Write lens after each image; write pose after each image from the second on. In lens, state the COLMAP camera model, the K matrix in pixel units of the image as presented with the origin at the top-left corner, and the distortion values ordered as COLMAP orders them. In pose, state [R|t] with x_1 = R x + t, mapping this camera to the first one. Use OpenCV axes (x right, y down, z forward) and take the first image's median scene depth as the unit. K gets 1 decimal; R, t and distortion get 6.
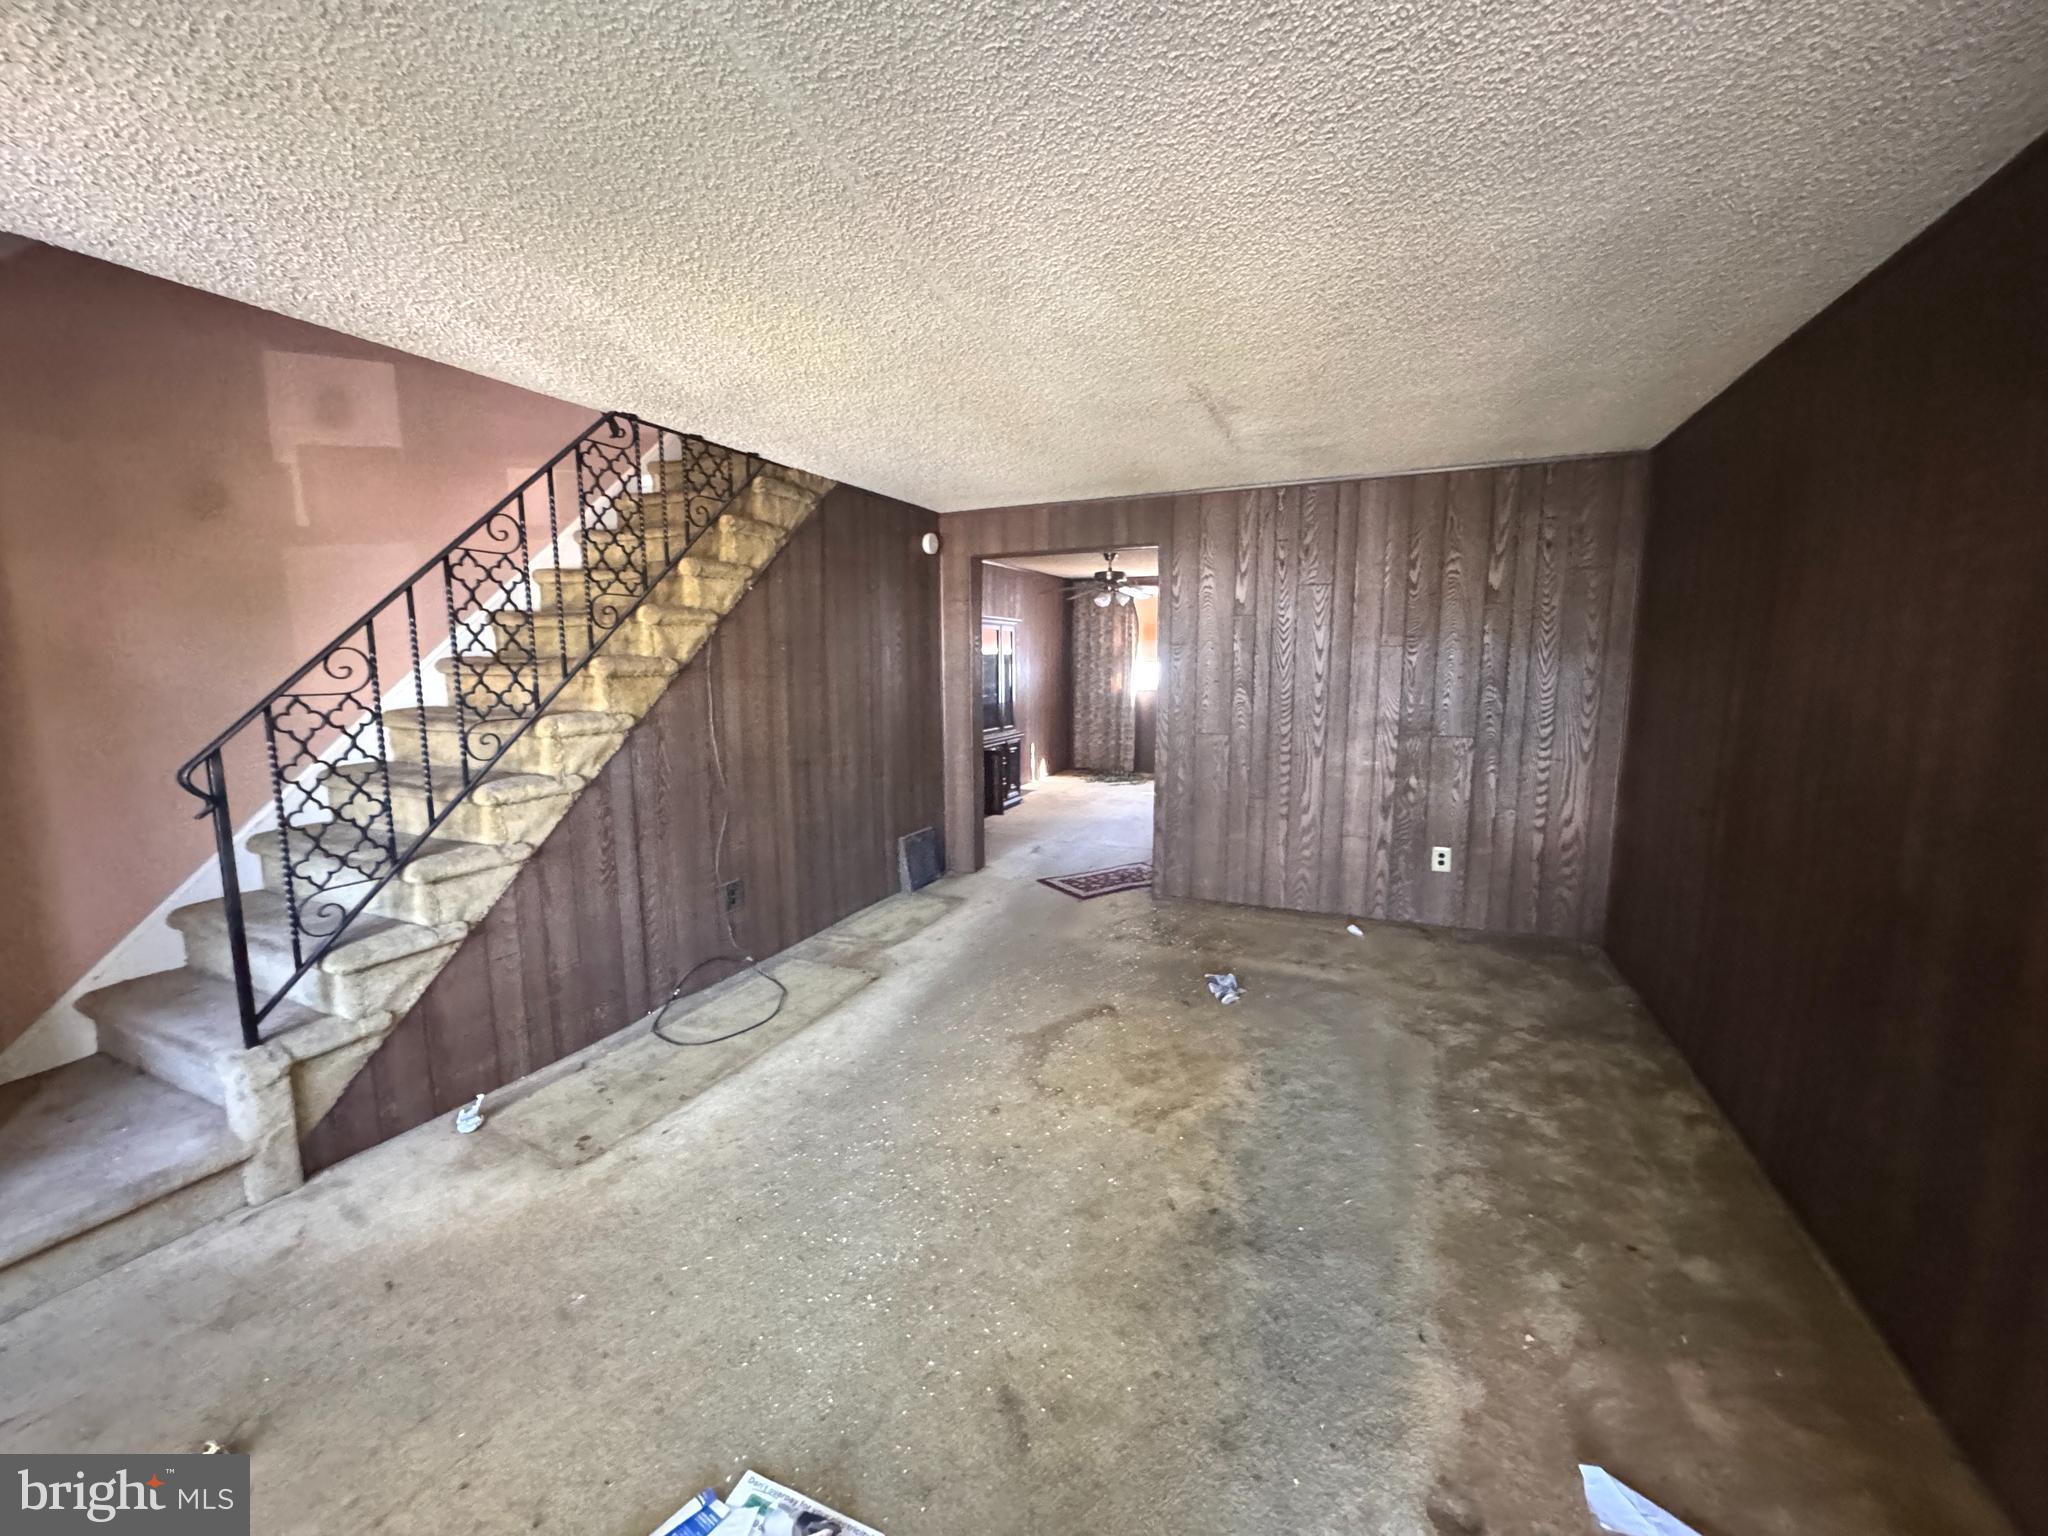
lens RADIAL K [[823.3, 0, 1022.4], [0, 823.3, 769.0], [0, 0, 1]] dist [0.003078, -0.000893]
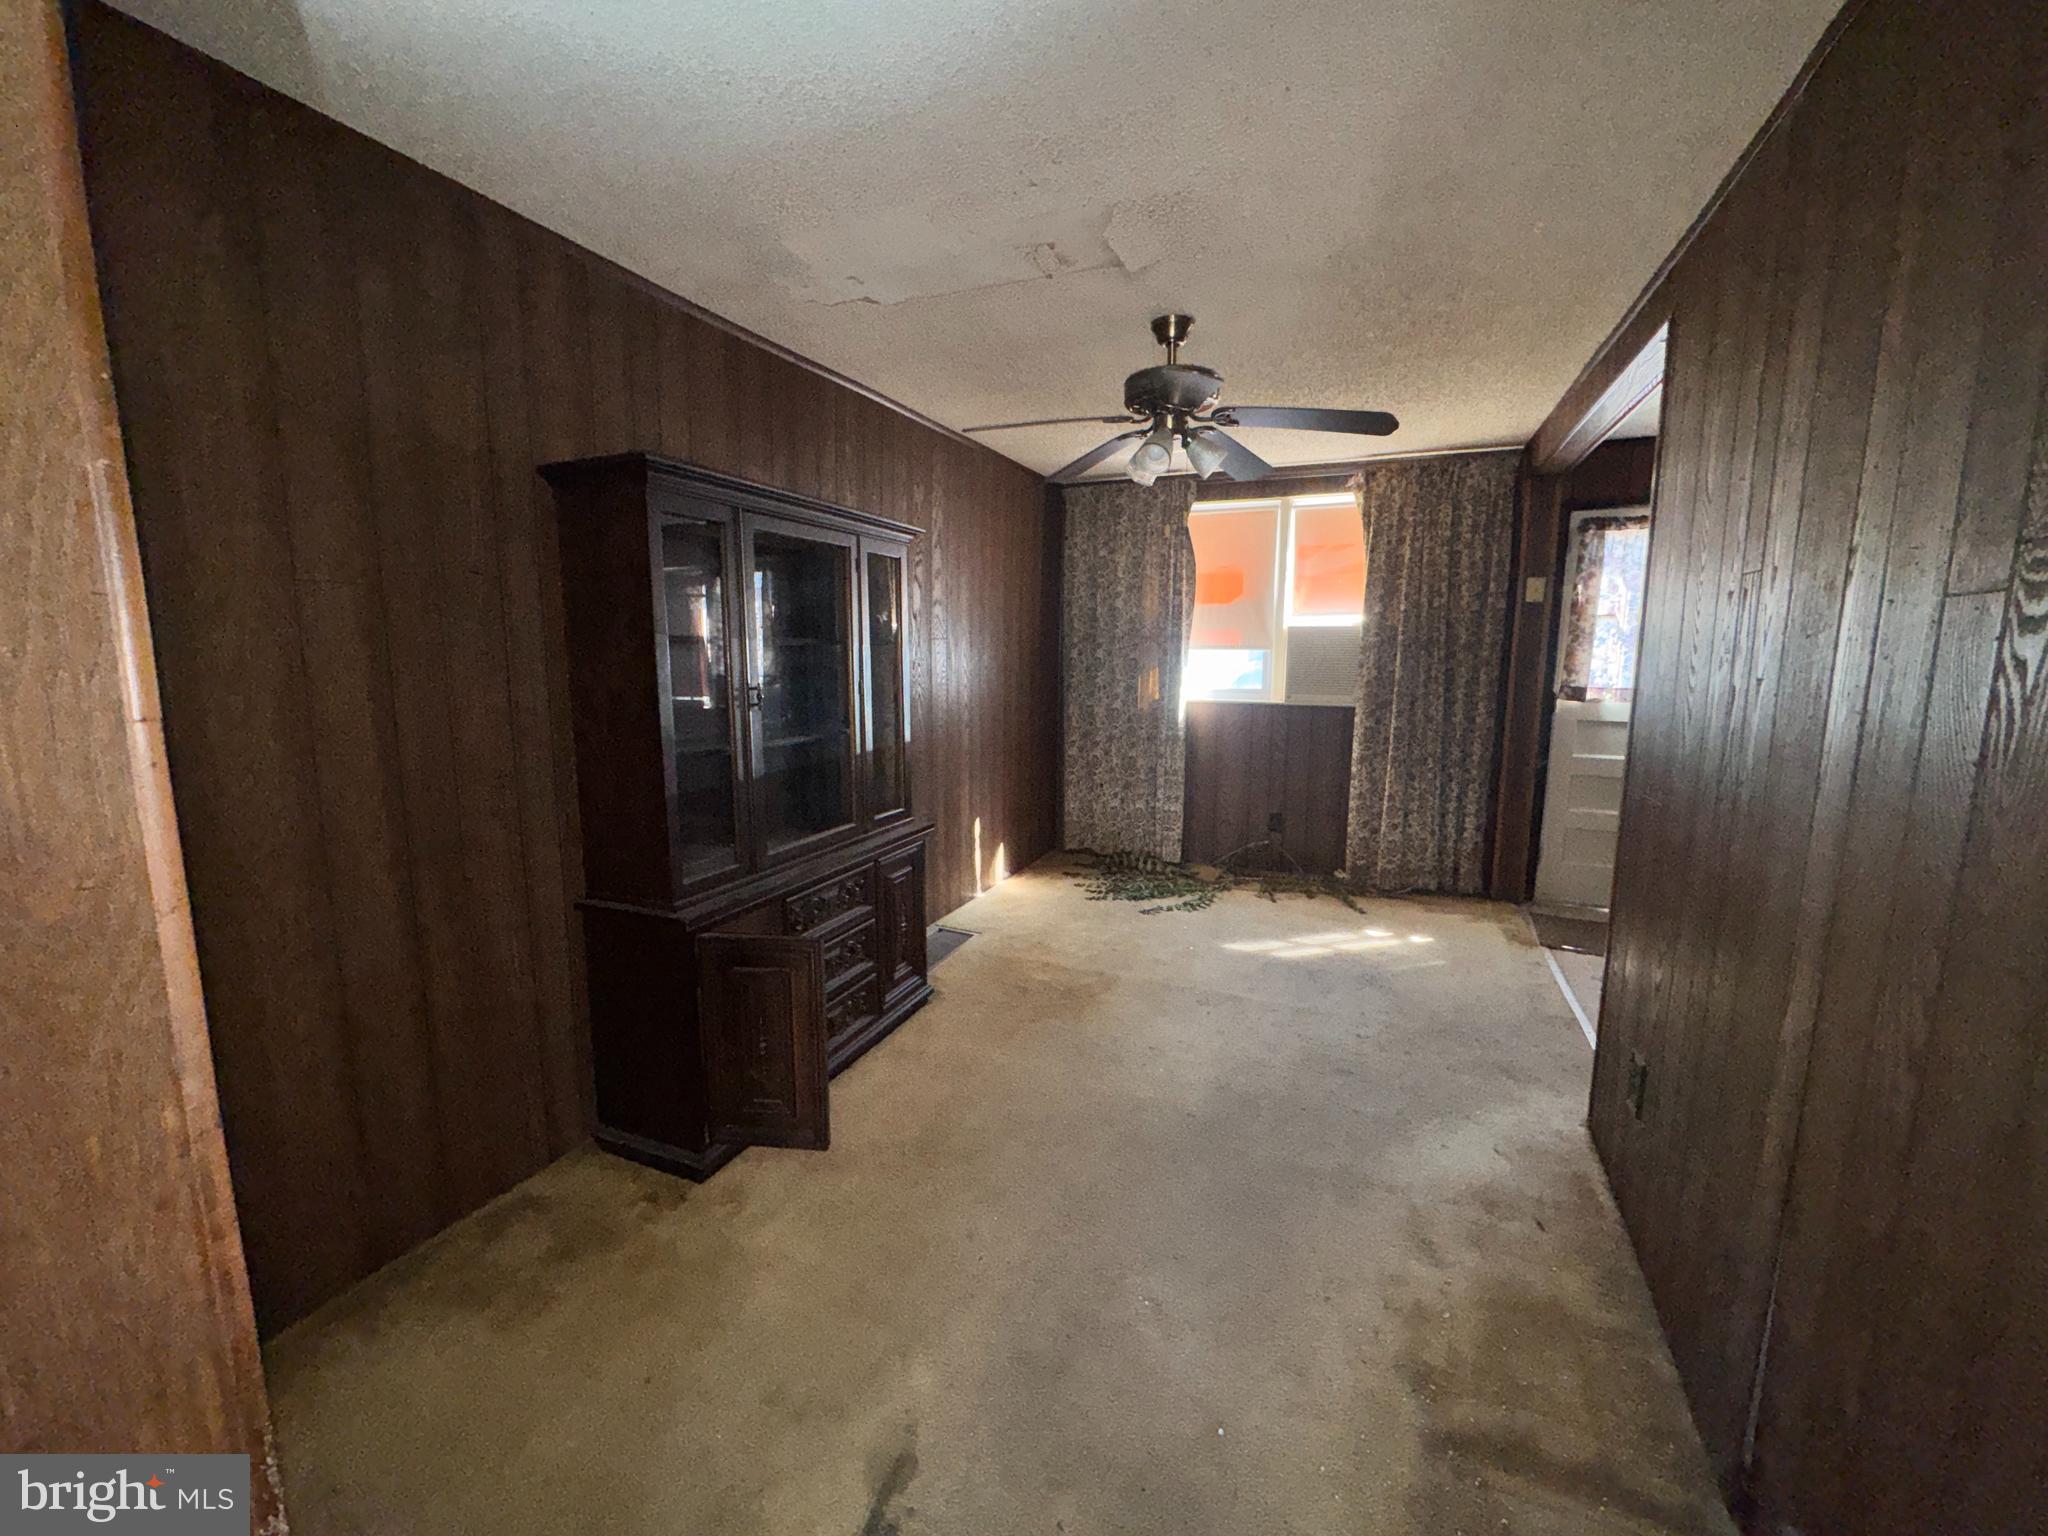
lens RADIAL K [[823.3, 0, 1028.5], [0, 823.3, 765.1], [0, 0, 1]] dist [0.003078, -0.000893]
pose [[0.999735, 0.006570, 0.022049, 0.029374], [-0.006654, 0.999971, 0.003748, -0.058386], [-0.022023, -0.003894, 0.999750, 0.493540]]
